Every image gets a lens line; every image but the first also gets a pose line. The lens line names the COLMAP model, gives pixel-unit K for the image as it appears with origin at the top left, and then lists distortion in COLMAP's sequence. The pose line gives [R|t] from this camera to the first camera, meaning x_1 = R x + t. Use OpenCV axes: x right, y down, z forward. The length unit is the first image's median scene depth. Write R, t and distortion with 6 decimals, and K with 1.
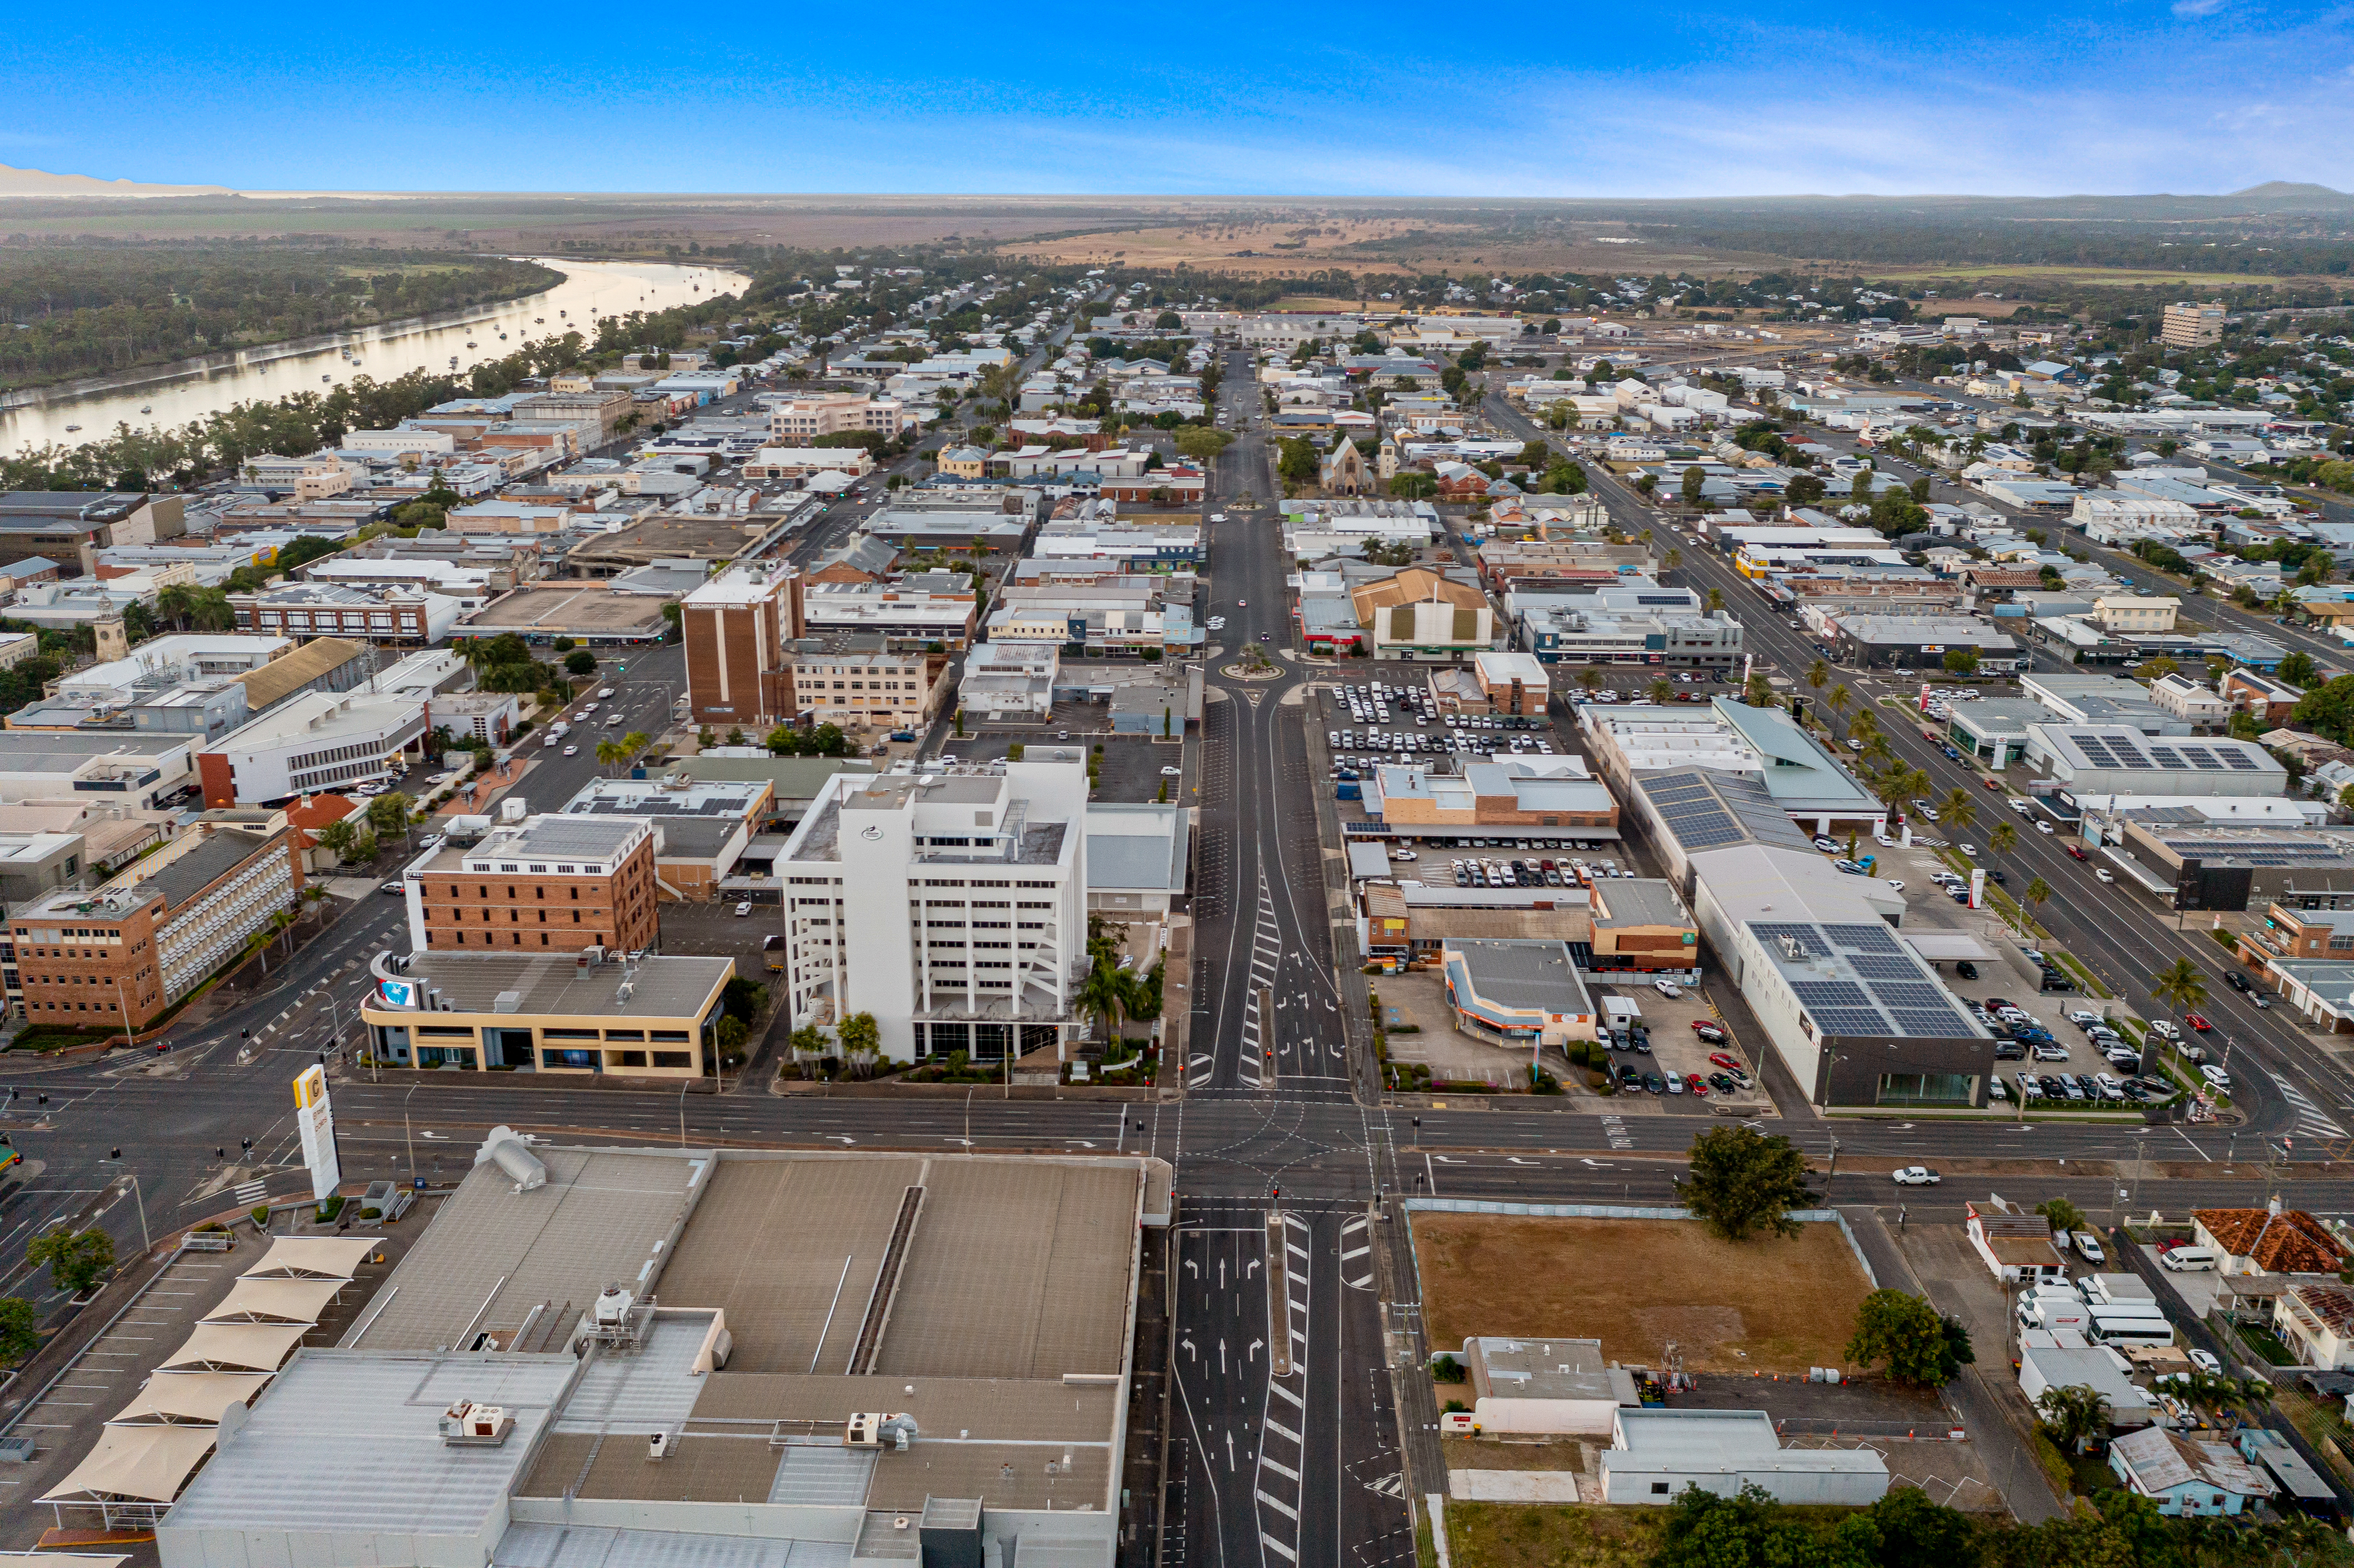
lens RADIAL K [[1856.7, 0, 1177.0], [0, 1856.7, 784.0], [0, 0, 1]] dist [-0.007280, 0.003724]
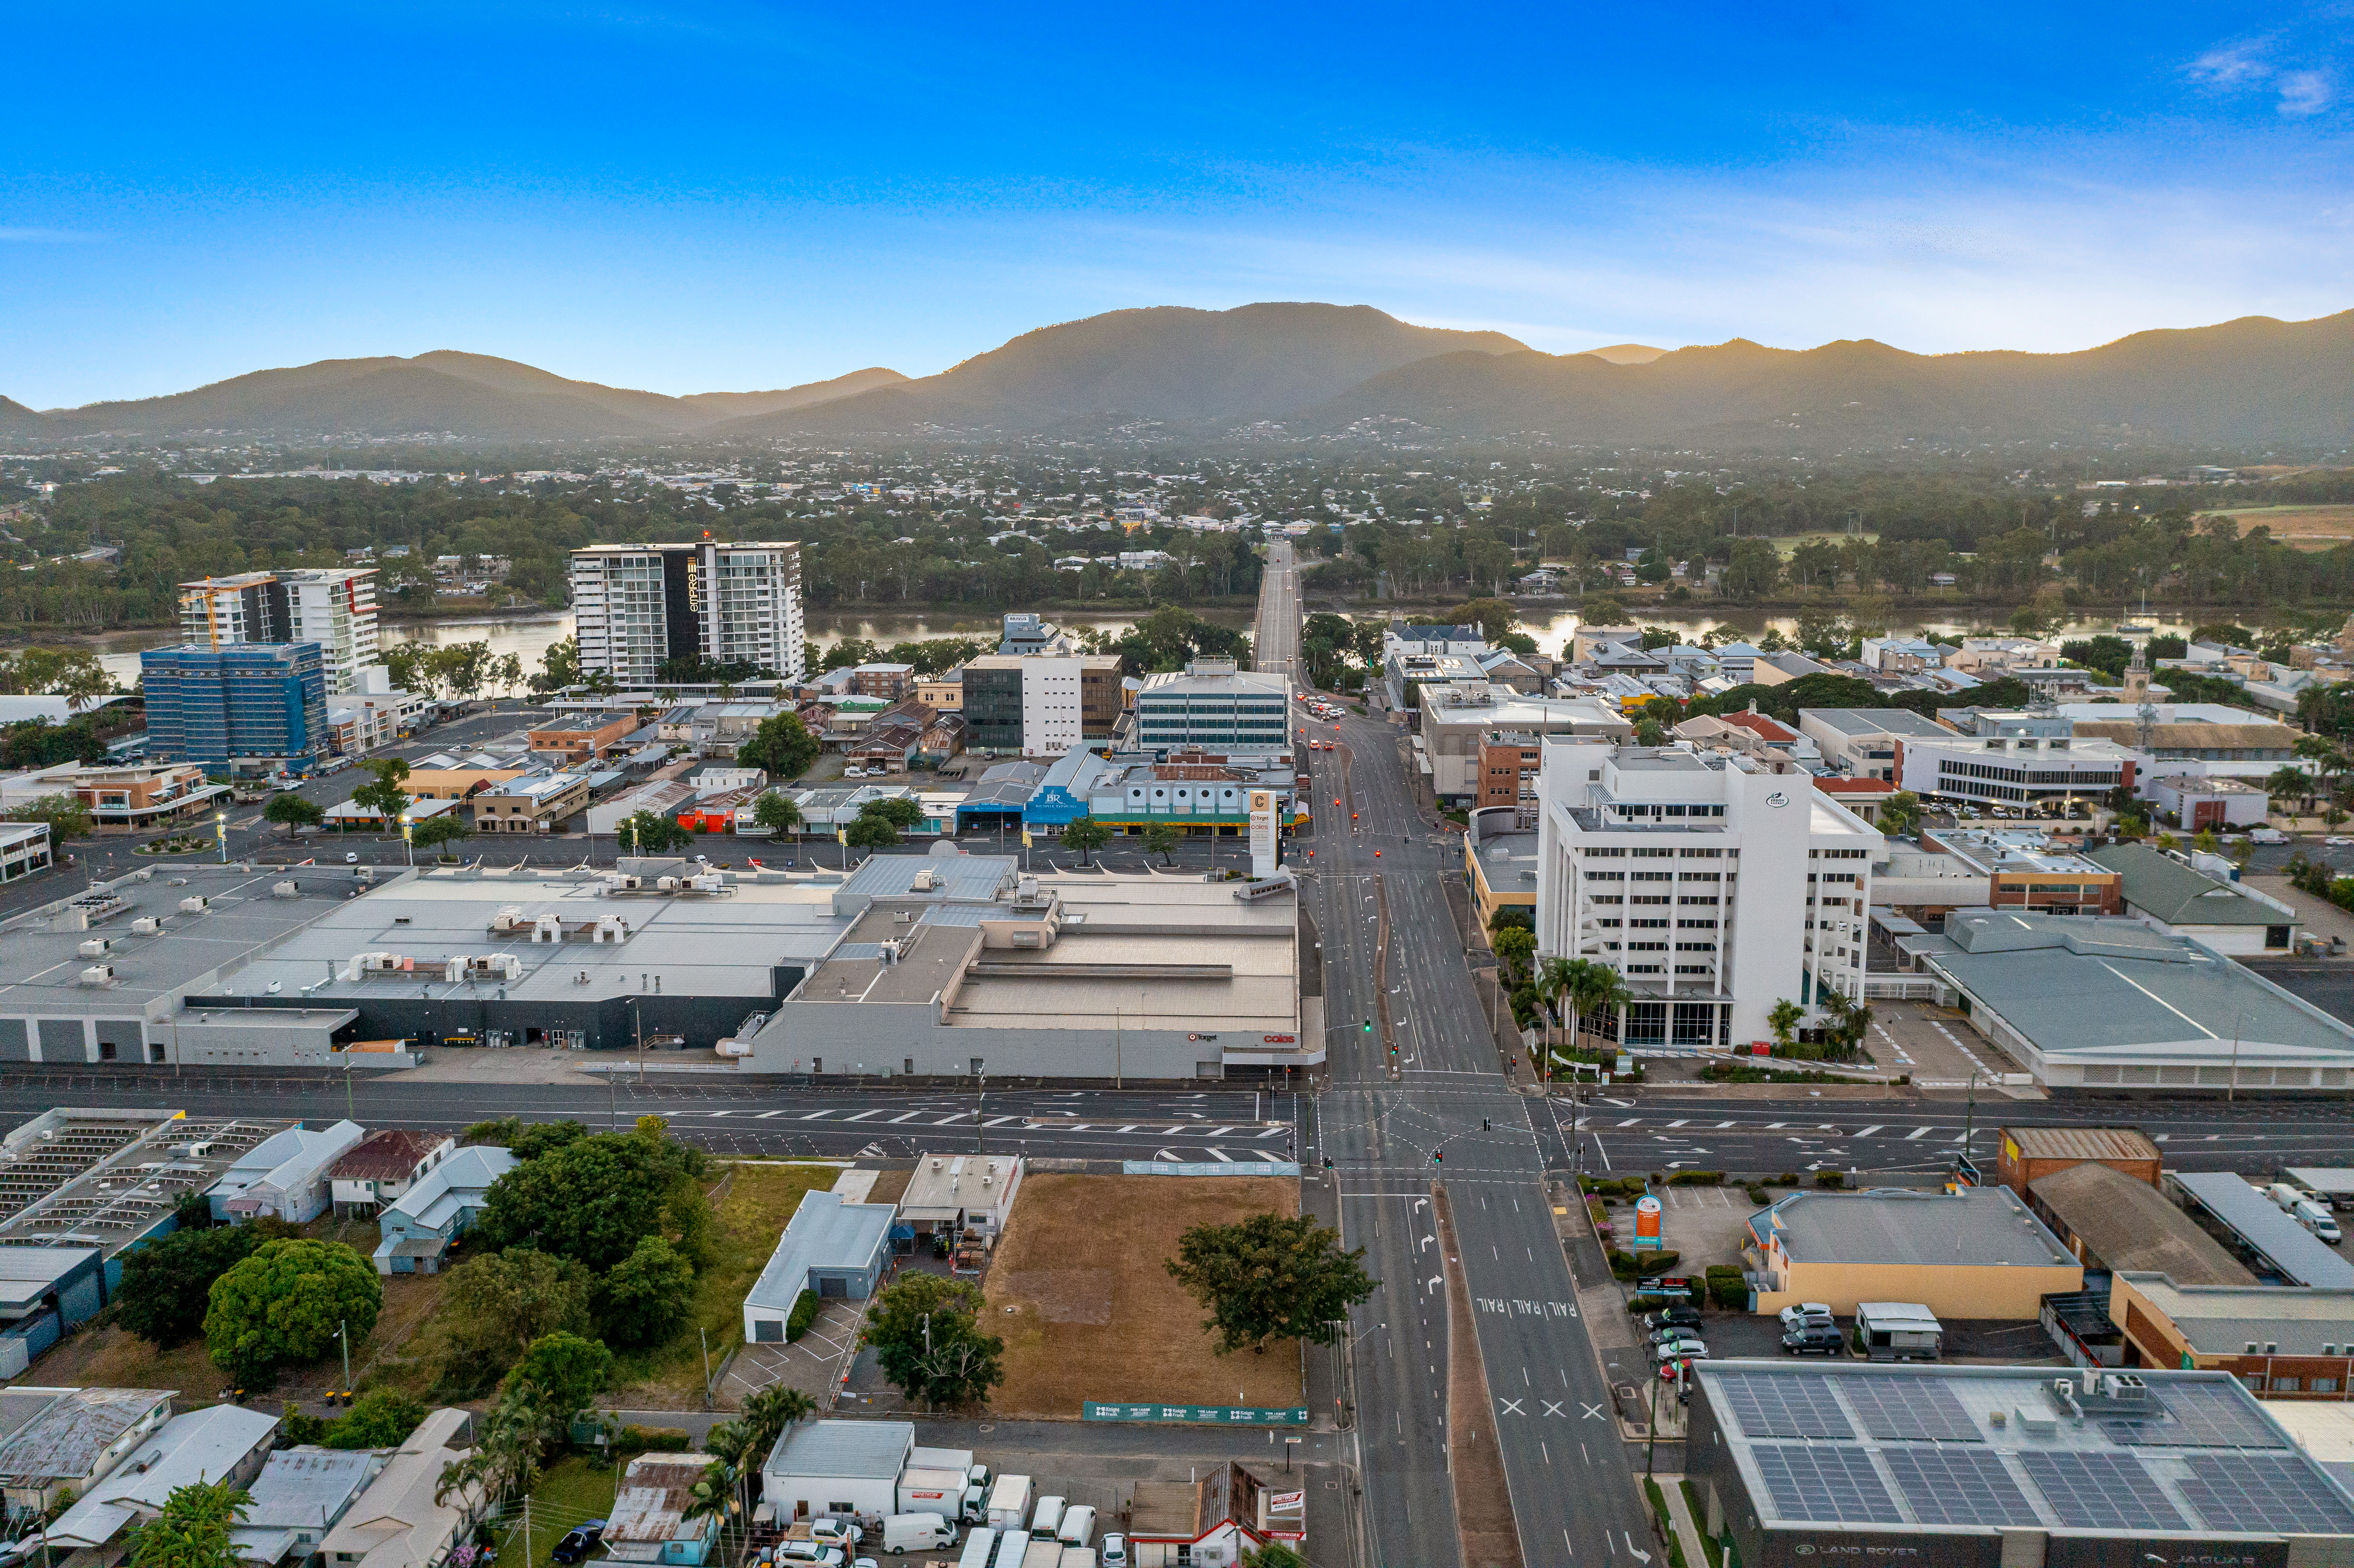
lens RADIAL K [[1873.8, 0, 1174.9], [0, 1873.8, 758.6], [0, 0, 1]] dist [-0.006351, 0.002671]
pose [[-0.031754, 0.168758, -0.985146, 0.645460], [-0.302654, 0.937746, 0.170394, -0.067812], [0.952571, 0.303569, 0.021298, 0.547492]]
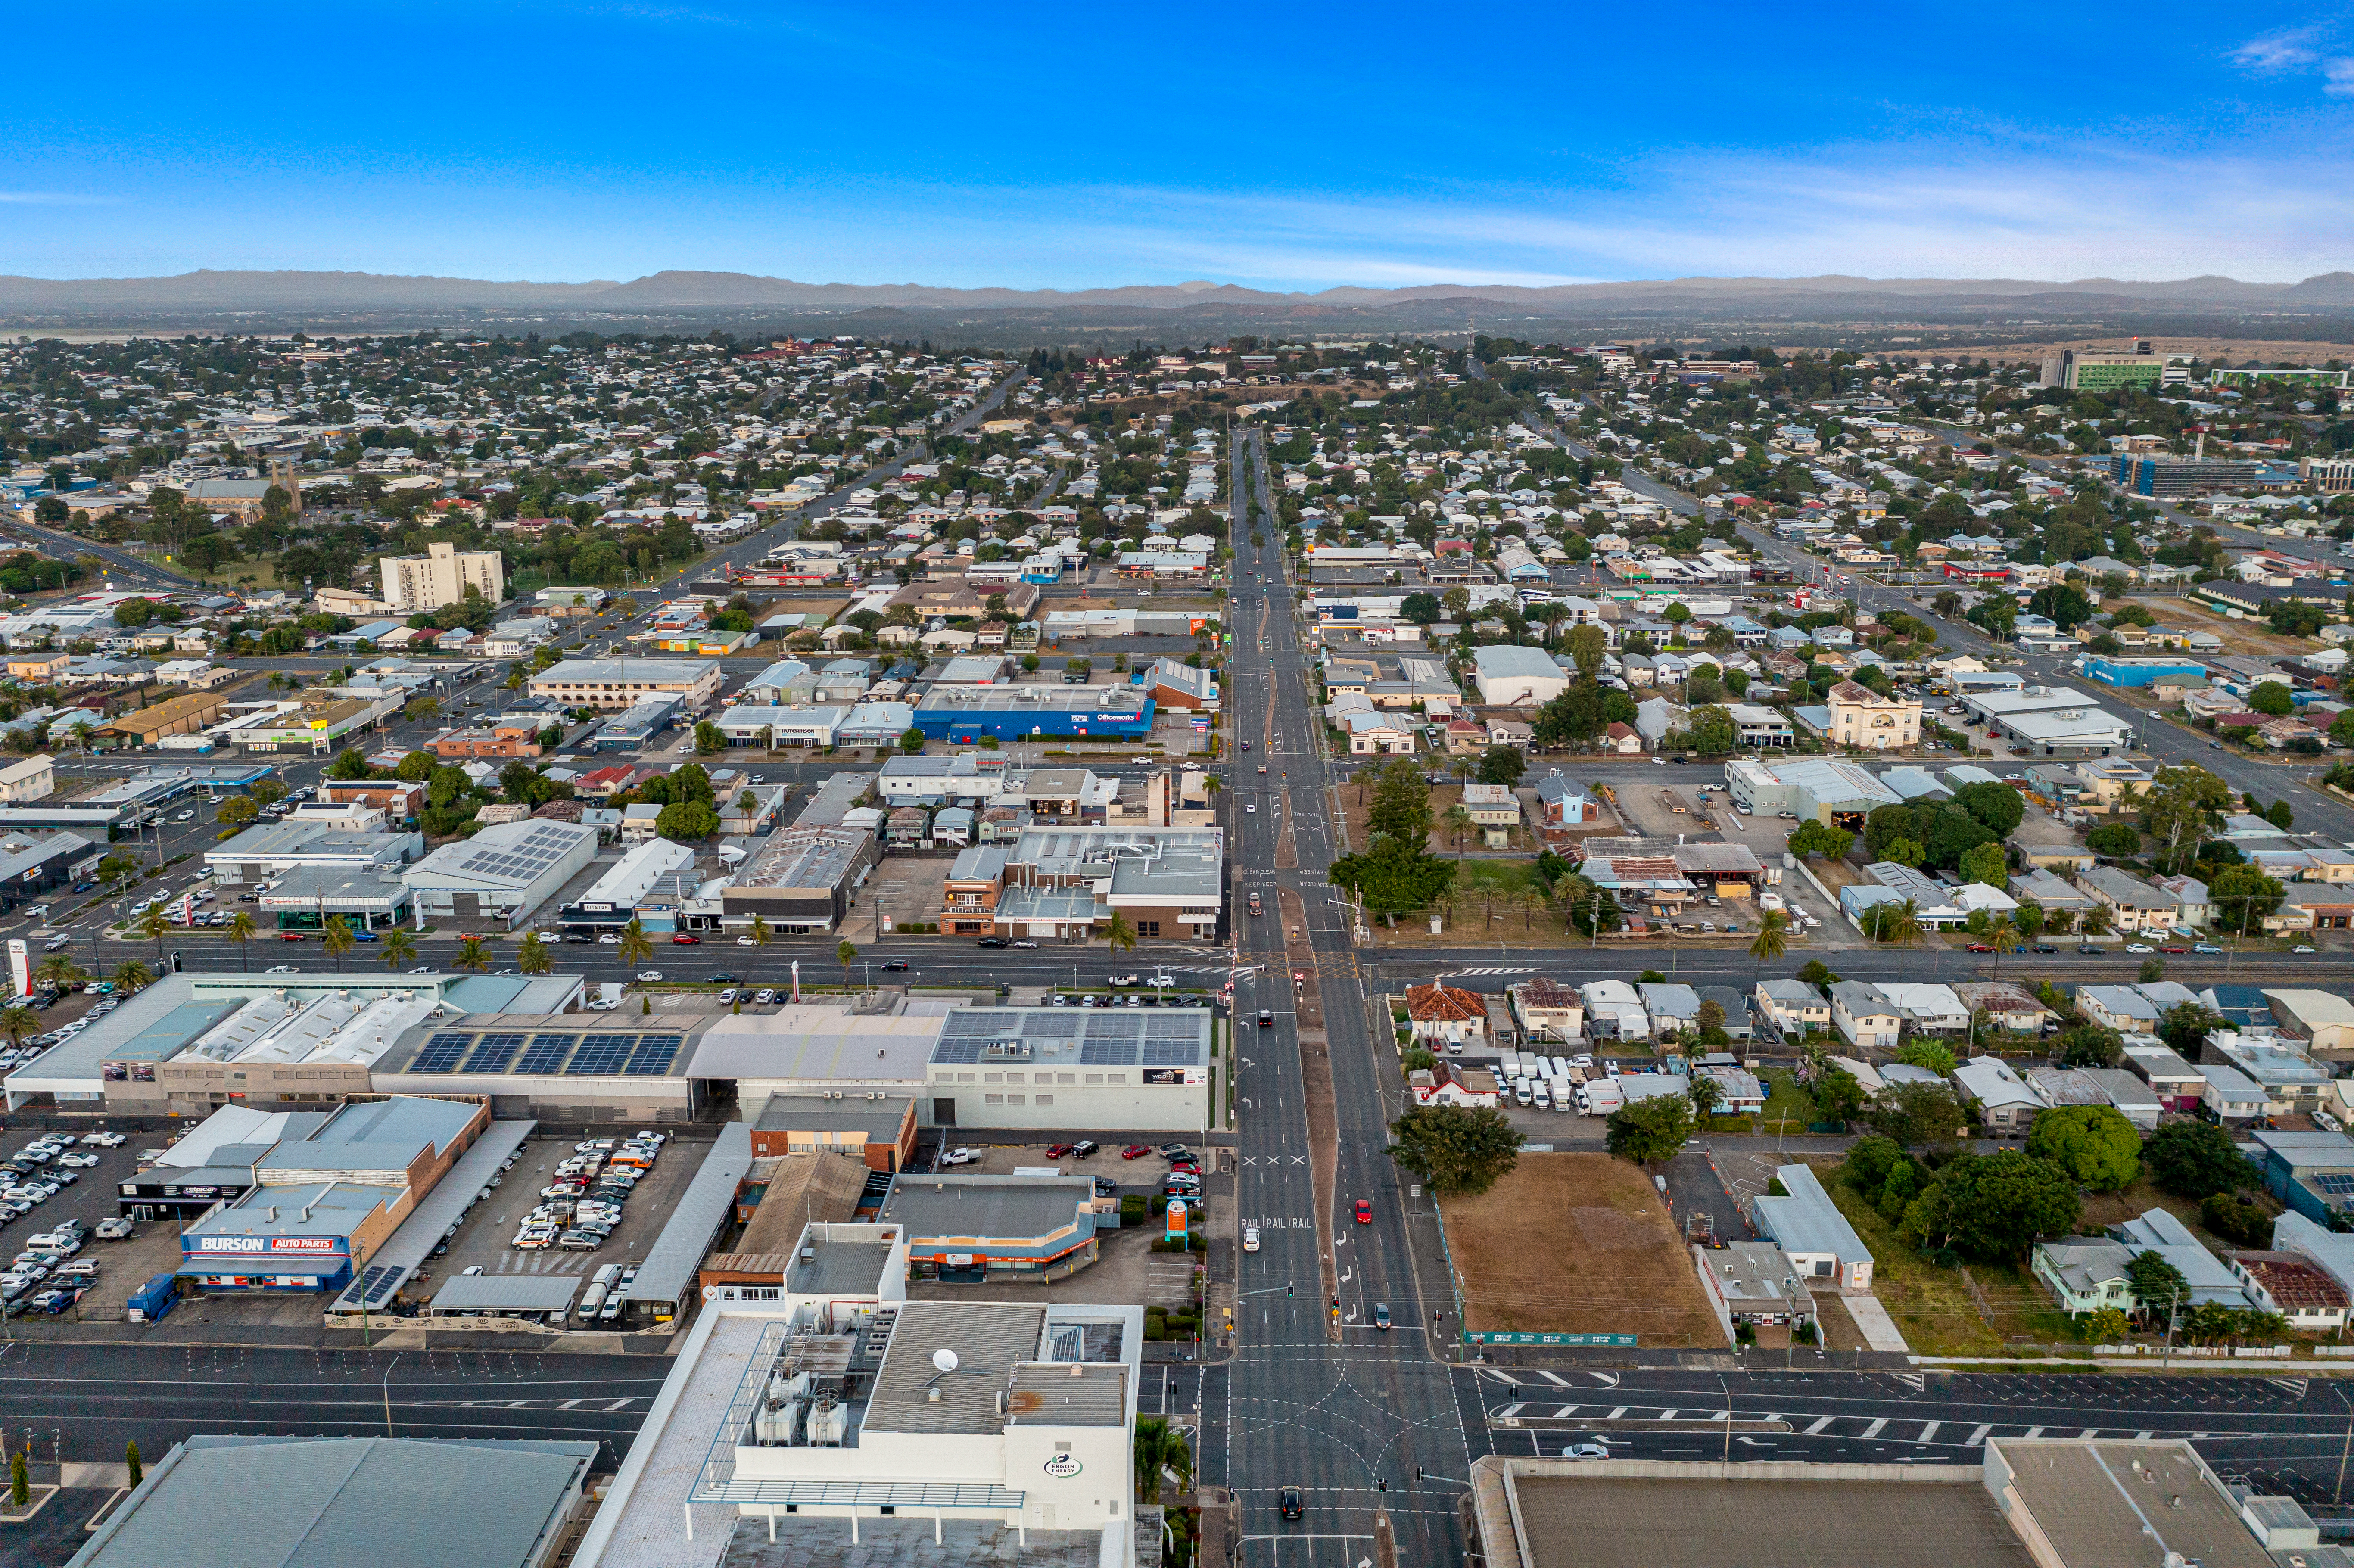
lens RADIAL K [[1856.7, 0, 1177.0], [0, 1856.7, 784.0], [0, 0, 1]] dist [-0.007280, 0.003724]
pose [[0.000349, -0.262070, 0.965049, -0.471033], [0.309301, 0.917755, 0.249115, -0.209290], [-0.950964, 0.298404, 0.081378, 0.624047]]
